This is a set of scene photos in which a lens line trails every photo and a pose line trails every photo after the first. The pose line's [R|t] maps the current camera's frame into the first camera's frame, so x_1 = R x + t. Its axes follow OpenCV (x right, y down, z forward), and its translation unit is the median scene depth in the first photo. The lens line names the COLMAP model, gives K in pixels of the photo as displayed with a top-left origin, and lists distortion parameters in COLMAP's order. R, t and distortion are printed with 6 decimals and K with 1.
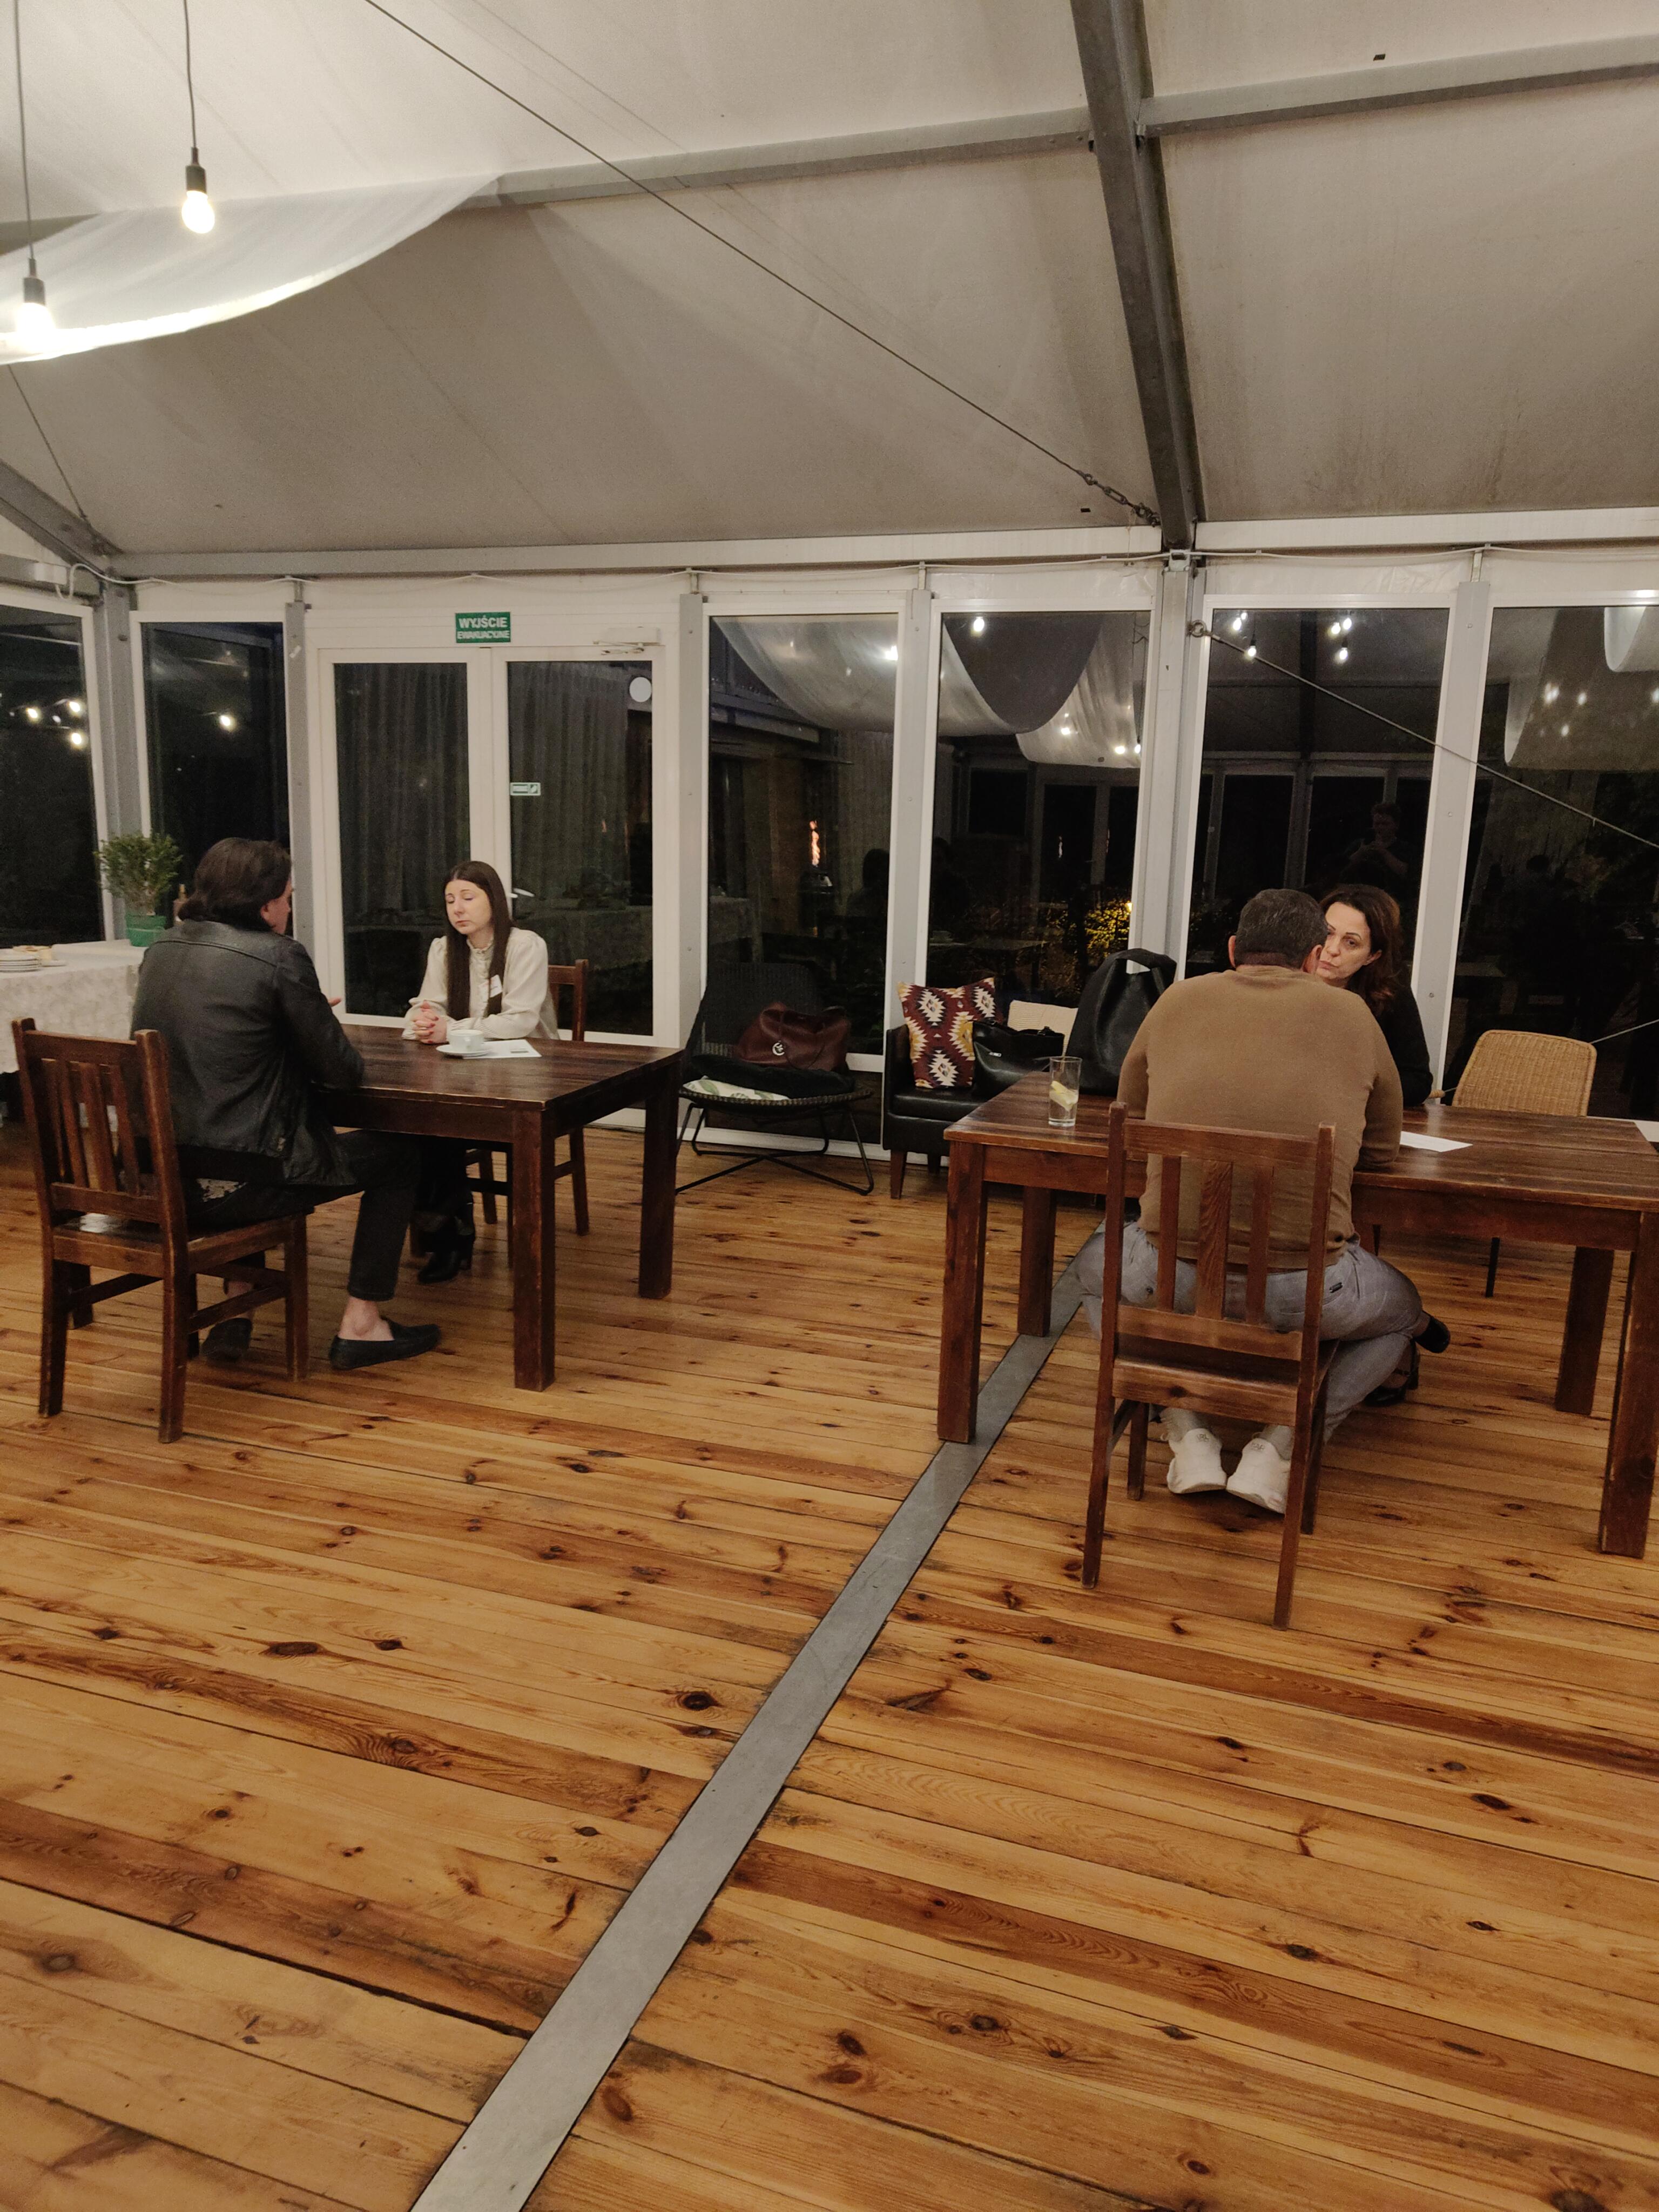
lens RADIAL K [[1560.6, 0, 825.3], [0, 1560.6, 1098.3], [0, 0, 1]] dist [0.023269, -0.010709]
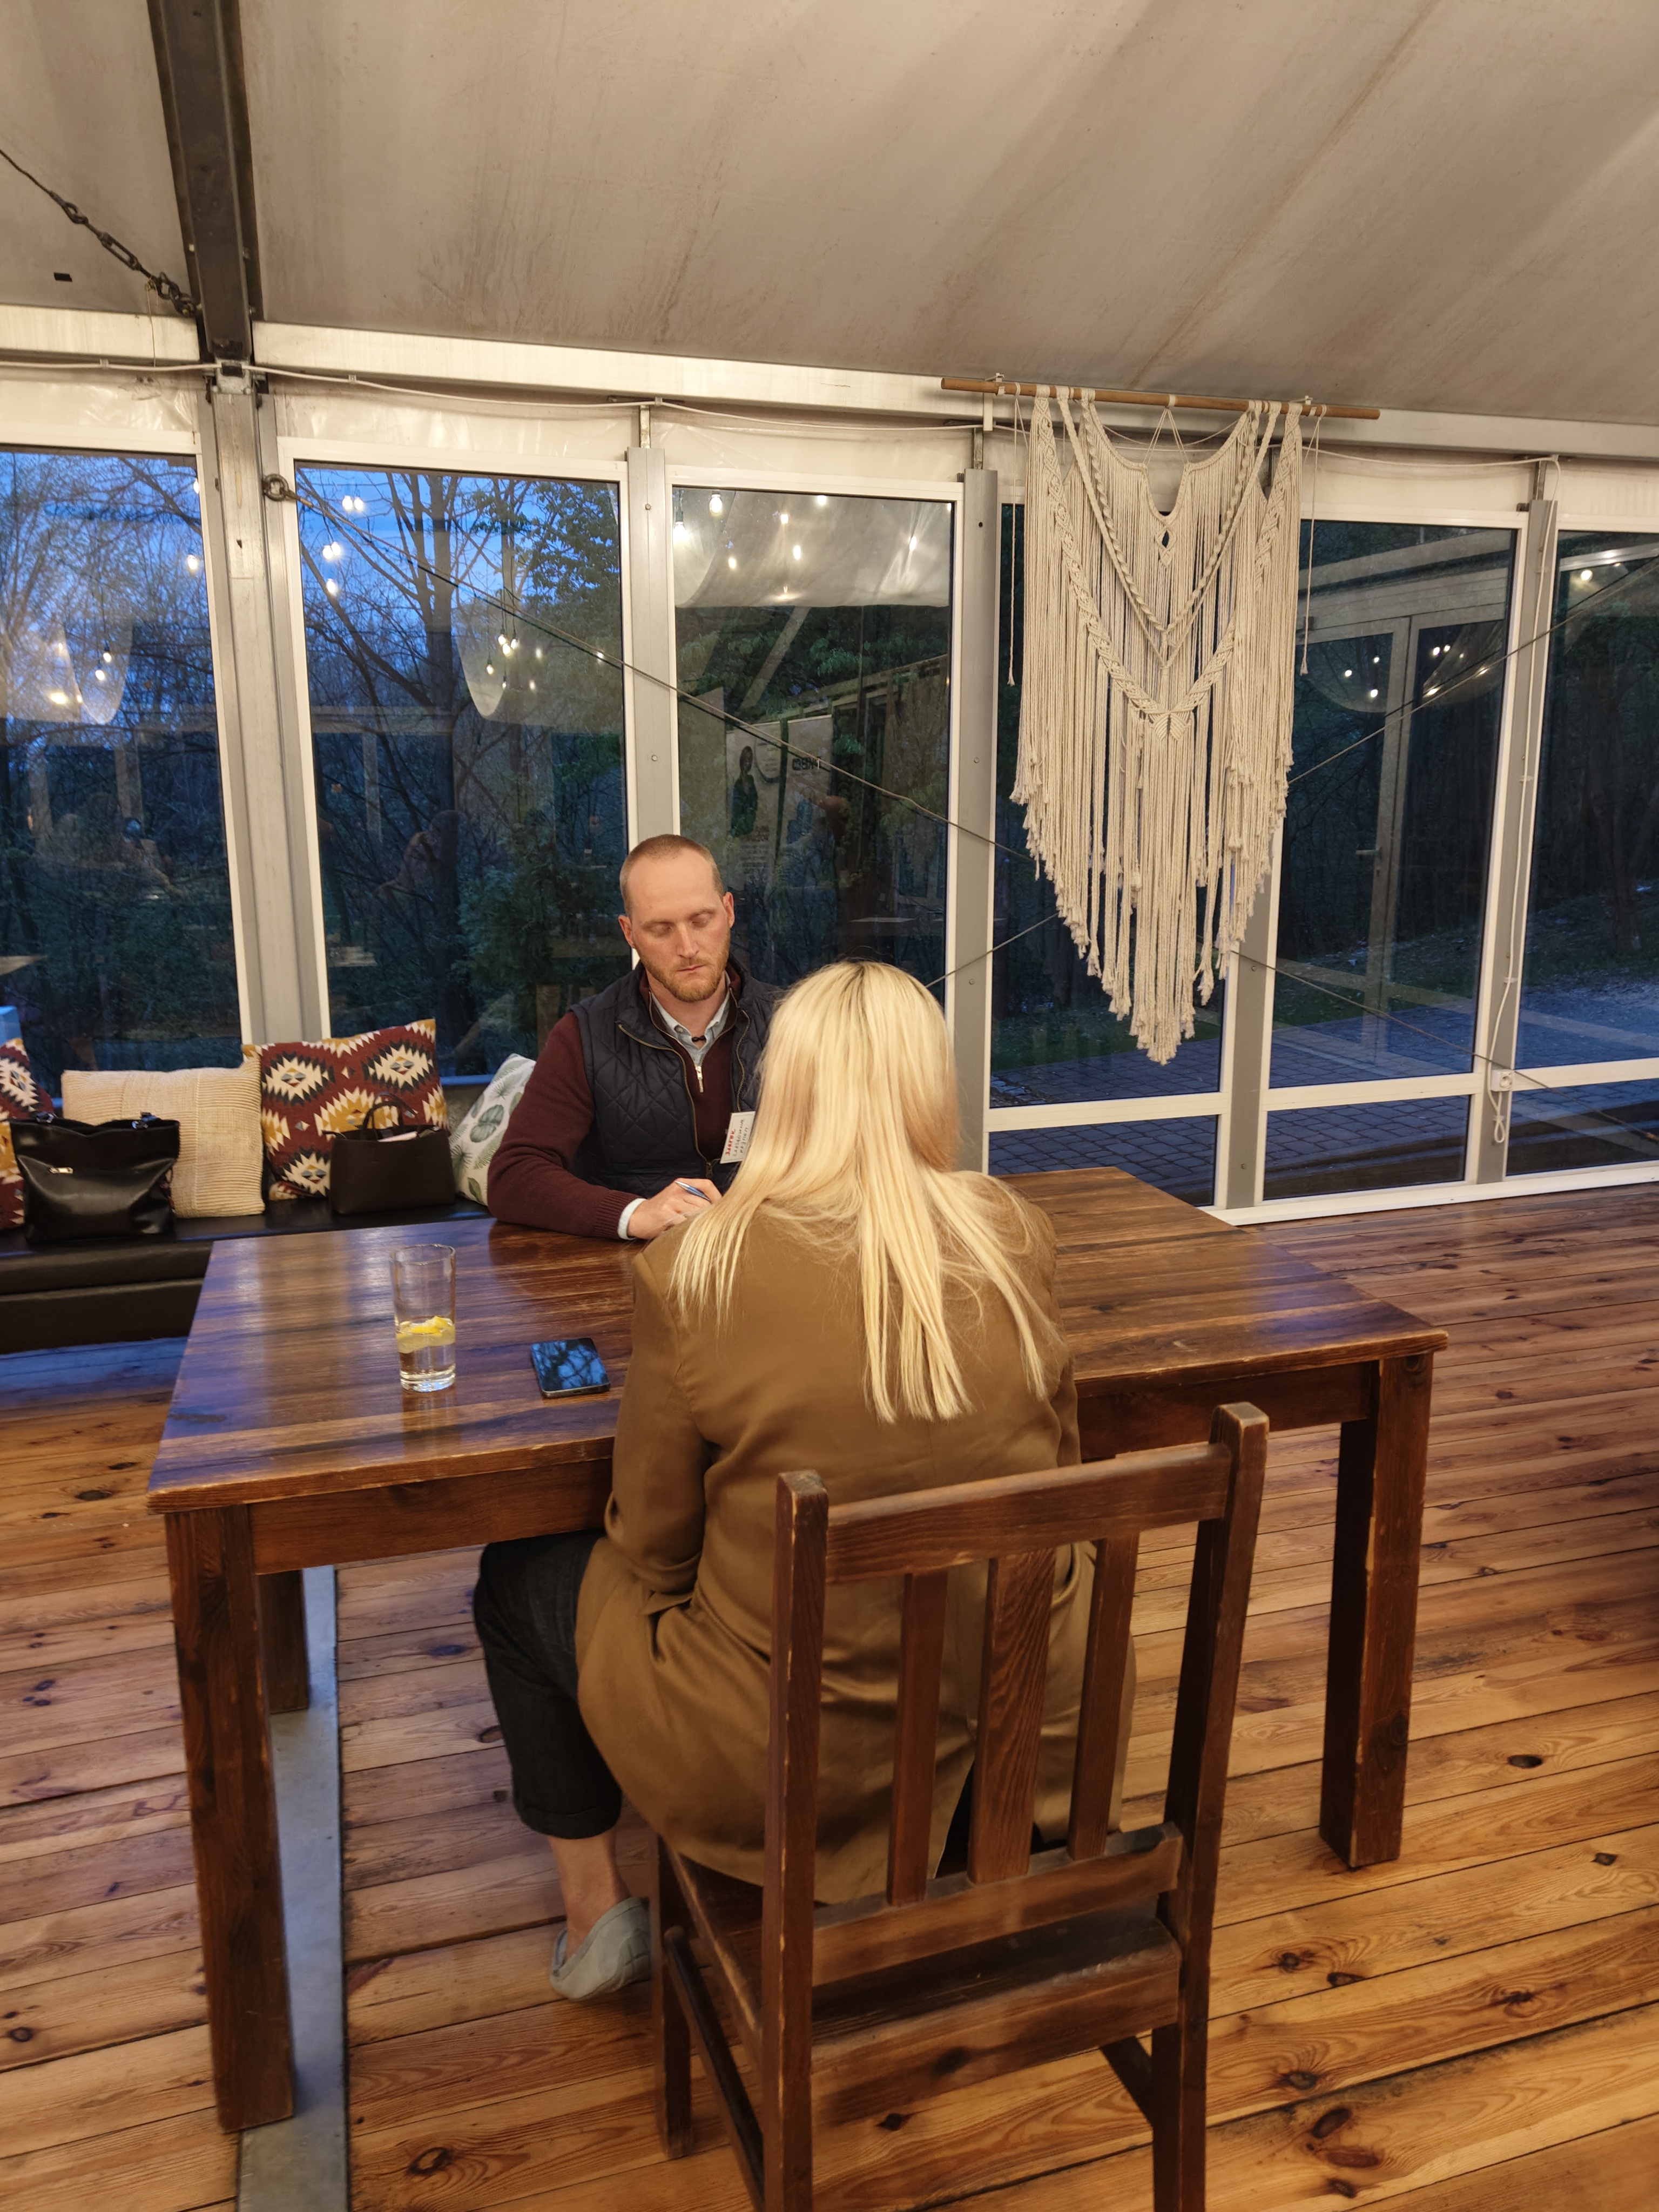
lens RADIAL K [[1560.6, 0, 825.3], [0, 1560.6, 1098.3], [0, 0, 1]] dist [0.023269, -0.010709]
pose [[0.796415, -0.149984, 0.585857, -0.007315], [0.136710, 0.988331, 0.067177, -0.056114], [-0.589096, 0.026591, 0.807625, 0.334115]]
